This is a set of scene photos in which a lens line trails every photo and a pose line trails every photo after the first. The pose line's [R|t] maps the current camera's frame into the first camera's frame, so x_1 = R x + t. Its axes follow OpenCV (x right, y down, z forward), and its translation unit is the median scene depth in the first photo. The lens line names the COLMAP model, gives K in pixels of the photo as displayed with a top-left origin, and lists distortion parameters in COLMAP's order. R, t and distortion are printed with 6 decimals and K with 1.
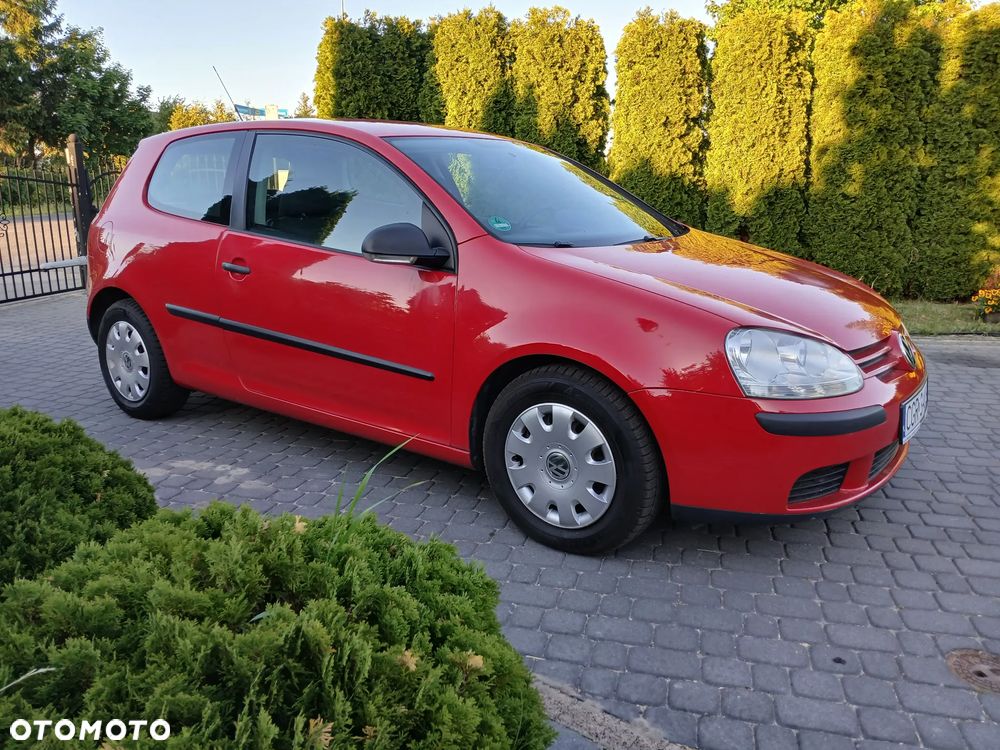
lens RADIAL K [[755.9, 0, 497.8], [0, 755.9, 377.4], [0, 0, 1]] dist [0.009601, -0.037244]
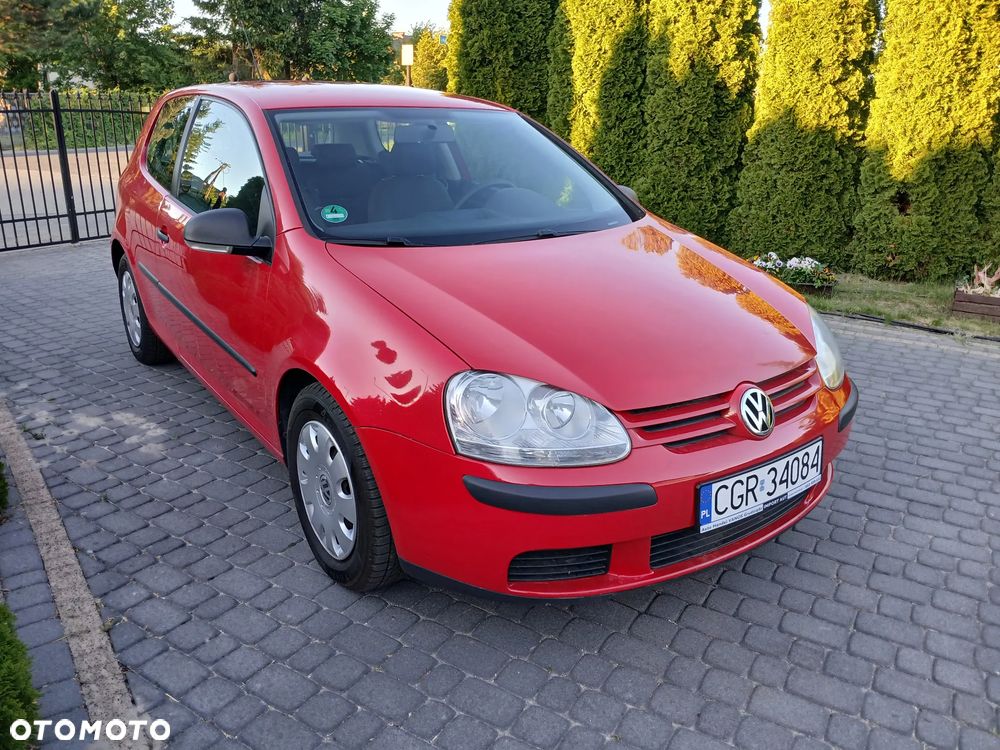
lens RADIAL K [[769.0, 0, 501.5], [0, 769.0, 371.3], [0, 0, 1]] dist [-0.004847, -0.038441]
pose [[0.952833, 0.113394, -0.281514, 0.165902], [-0.091710, 0.991793, 0.089087, -0.040075], [0.289306, -0.059068, 0.955413, 0.055836]]
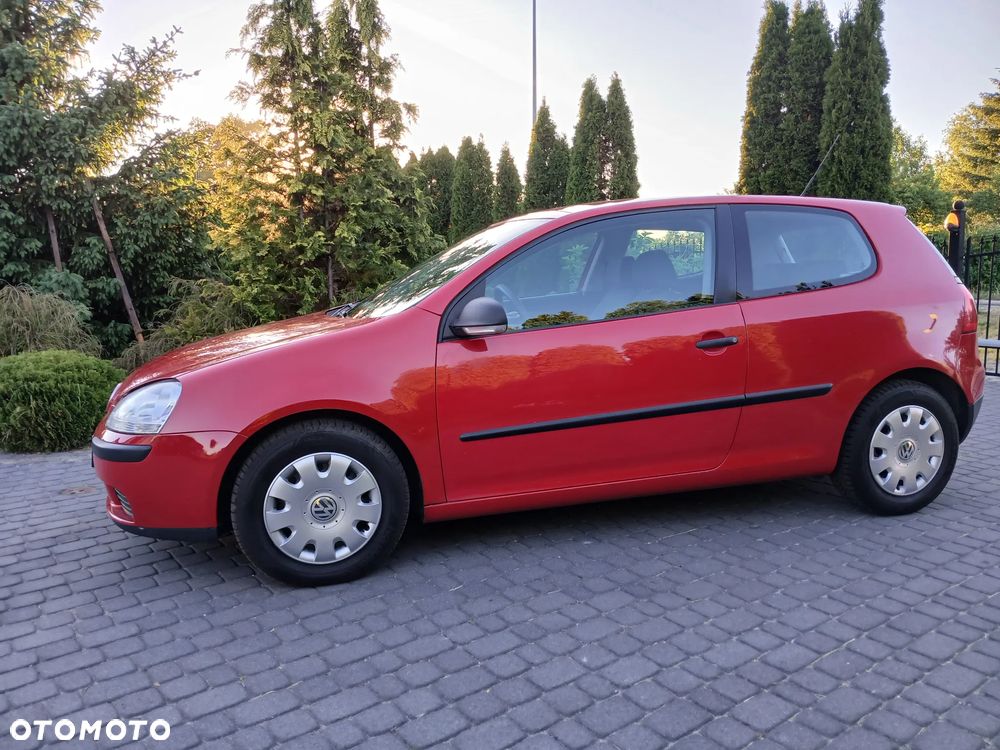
lens RADIAL K [[755.6, 0, 502.5], [0, 755.6, 378.7], [0, 0, 1]] dist [0.030189, -0.071121]
pose [[-0.604015, 0.130515, -0.786213, 0.379063], [-0.177893, 0.939532, 0.292634, -0.184034], [0.776865, 0.316617, -0.544274, 0.724987]]
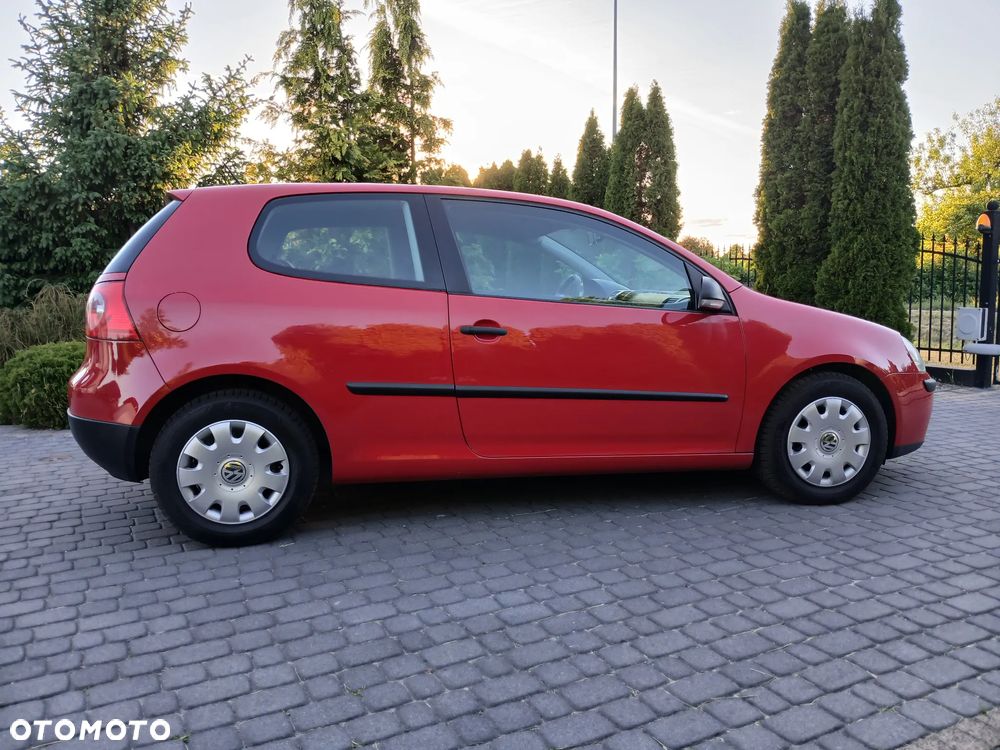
lens RADIAL K [[755.6, 0, 502.5], [0, 755.6, 378.7], [0, 0, 1]] dist [0.030189, -0.071121]
pose [[-0.720356, 0.100719, -0.686253, 0.304891], [-0.152564, 0.942161, 0.298423, -0.198318], [0.676618, 0.319668, -0.663325, 0.853738]]
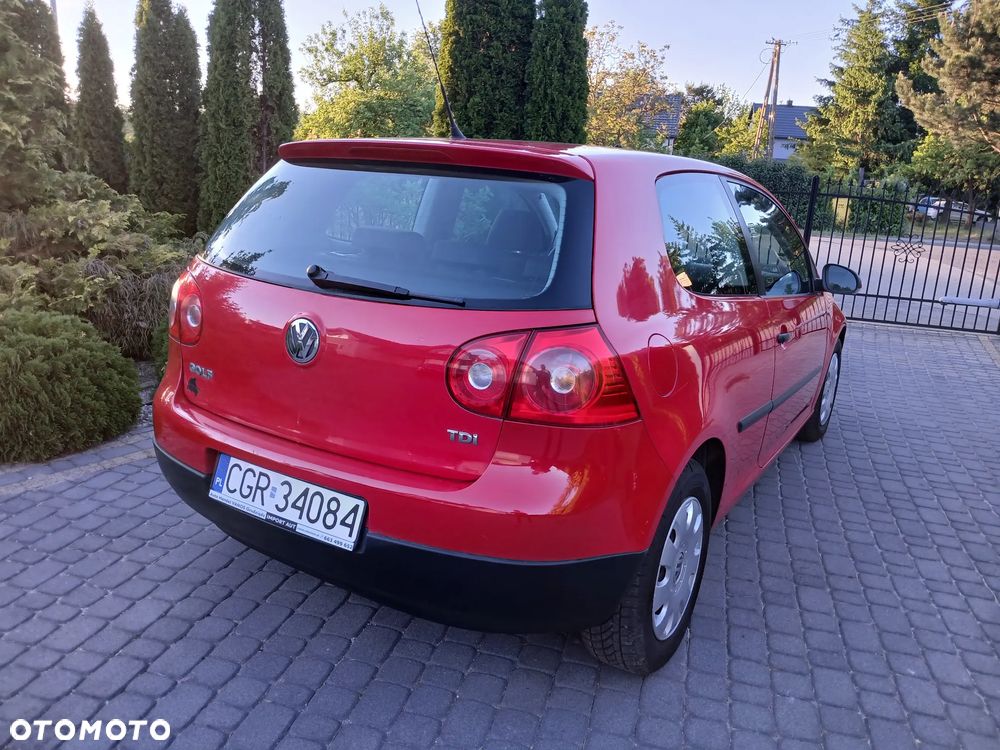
lens RADIAL K [[769.0, 0, 501.5], [0, 769.0, 371.3], [0, 0, 1]] dist [-0.004847, -0.038441]
pose [[0.004317, 0.258073, -0.966116, 0.401312], [-0.299546, 0.922095, 0.244975, -0.136179], [0.954072, 0.288339, 0.081285, 0.414795]]
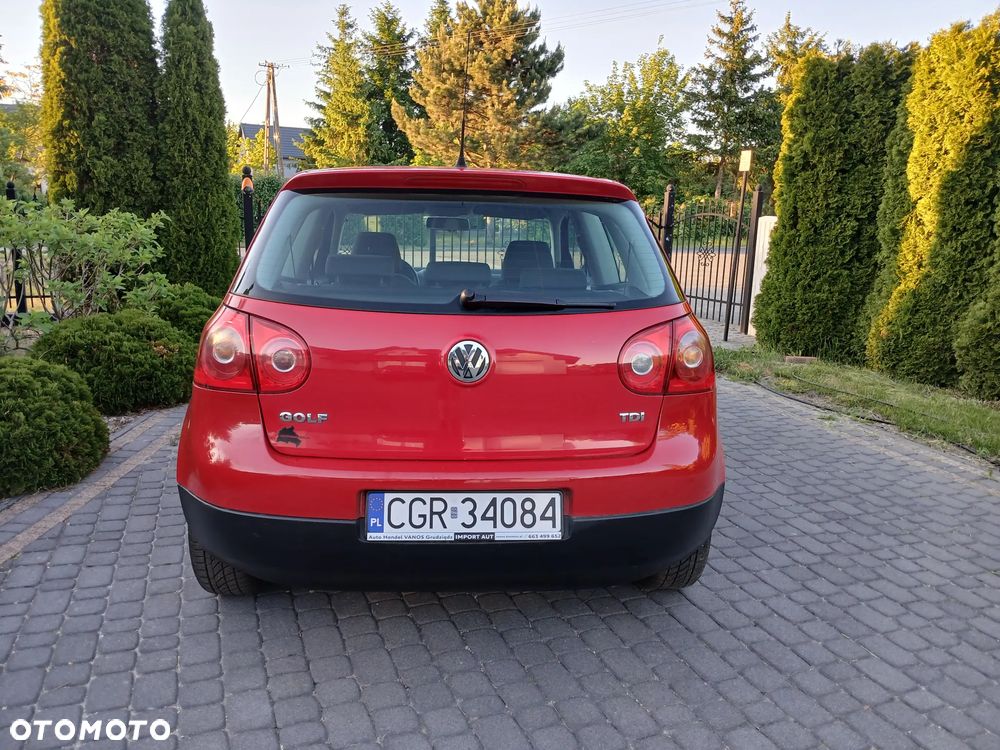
lens RADIAL K [[765.3, 0, 494.4], [0, 765.3, 363.8], [0, 0, 1]] dist [0.023293, -0.083033]
pose [[0.585713, 0.180662, -0.790128, 0.369477], [-0.231326, 0.971556, 0.050666, -0.079299], [0.776807, 0.153101, 0.610845, 0.217845]]
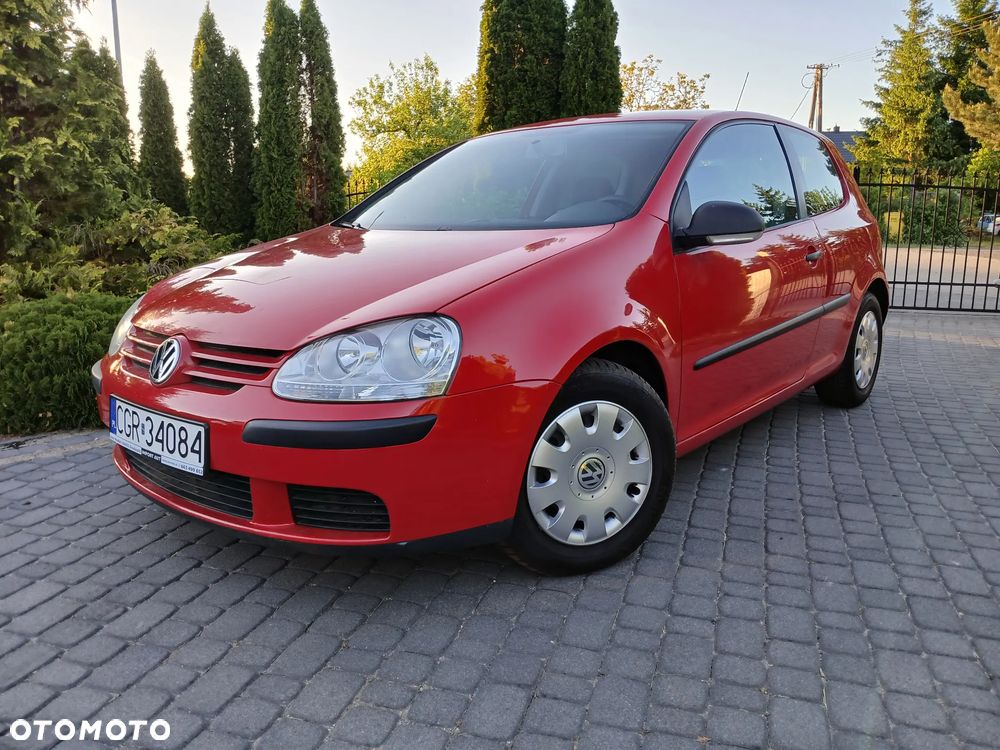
lens RADIAL K [[762.0, 0, 500.0], [0, 762.0, 375.0], [0, 0, 1]] dist [0.039334, -0.104614]
pose [[-0.058218, 0.208354, -0.976319, 0.424901], [-0.246806, 0.944616, 0.216306, -0.091322], [0.967314, 0.253555, -0.003571, 0.438988]]
